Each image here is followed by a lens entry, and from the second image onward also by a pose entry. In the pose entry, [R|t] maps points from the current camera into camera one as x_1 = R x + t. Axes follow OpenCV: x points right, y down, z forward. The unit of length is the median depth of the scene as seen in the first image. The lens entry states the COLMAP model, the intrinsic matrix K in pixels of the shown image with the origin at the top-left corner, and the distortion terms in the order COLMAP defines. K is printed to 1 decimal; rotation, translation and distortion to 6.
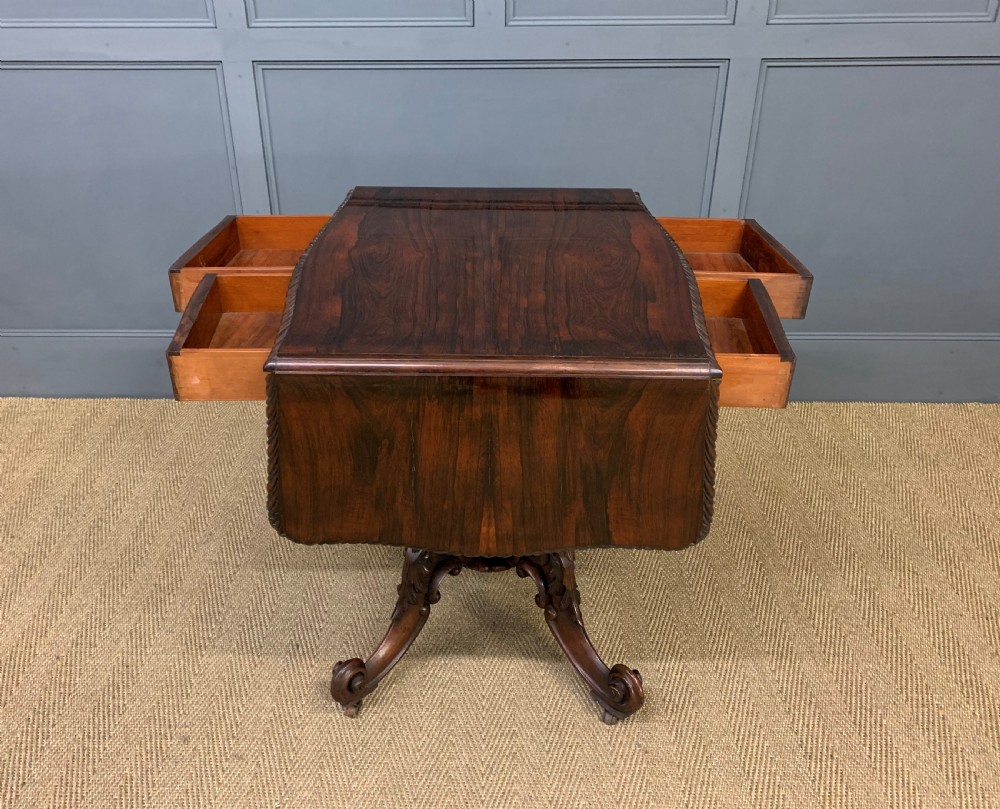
lens RADIAL K [[890.4, 0, 470.8], [0, 890.4, 360.0], [0, 0, 1]] dist [0.024609, -0.007293]
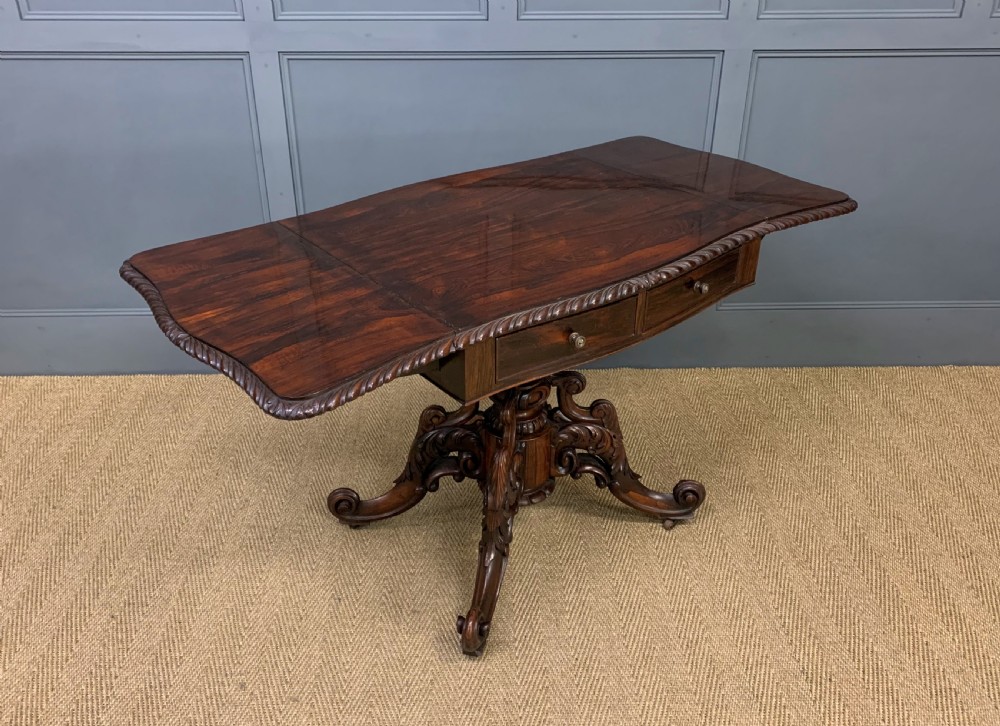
lens RADIAL K [[898.4, 0, 498.3], [0, 898.4, 333.4], [0, 0, 1]] dist [0.038050, -0.035327]
pose [[0.998648, -0.014755, 0.049849, -0.049906], [0.014988, 0.999878, -0.004318, 0.007650], [-0.049779, 0.005059, 0.998747, -0.088692]]
